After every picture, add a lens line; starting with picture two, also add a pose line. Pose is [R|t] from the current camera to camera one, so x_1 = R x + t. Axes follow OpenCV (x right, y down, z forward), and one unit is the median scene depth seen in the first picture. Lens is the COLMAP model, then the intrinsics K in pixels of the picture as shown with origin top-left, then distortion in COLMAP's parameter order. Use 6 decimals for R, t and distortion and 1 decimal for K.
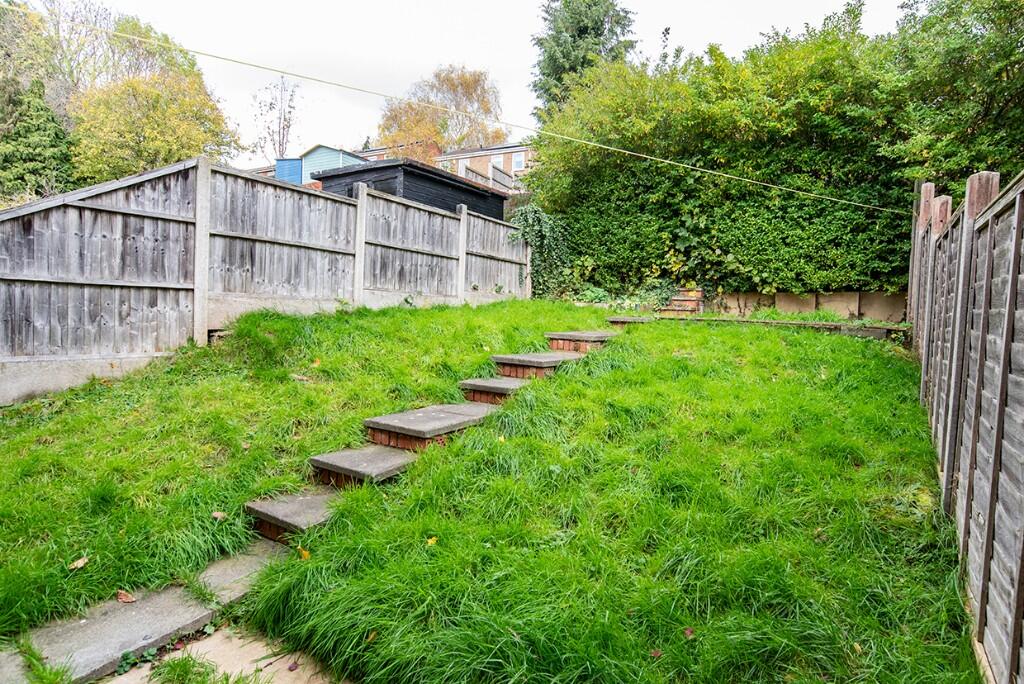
lens RADIAL K [[525.5, 0, 506.2], [0, 525.5, 344.4], [0, 0, 1]] dist [-0.060028, 0.028943]
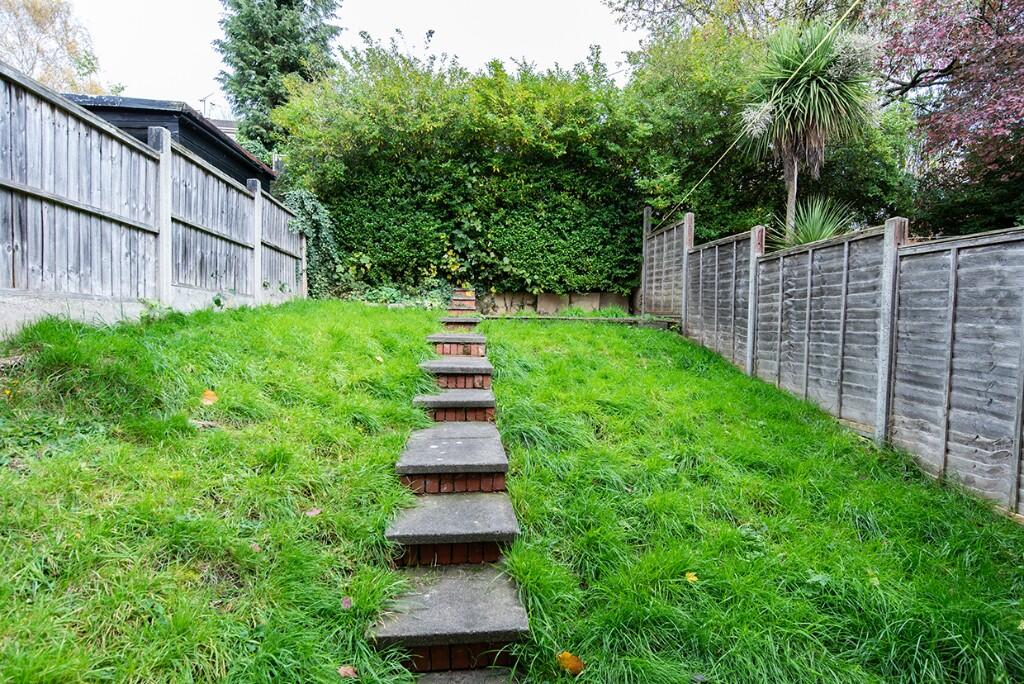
lens RADIAL K [[525.5, 0, 506.2], [0, 525.5, 344.4], [0, 0, 1]] dist [-0.060028, 0.028943]
pose [[0.777532, -0.052960, 0.626609, -0.278343], [0.053002, 0.998421, 0.018616, -0.013561], [-0.626605, 0.018737, 0.779111, 0.157138]]
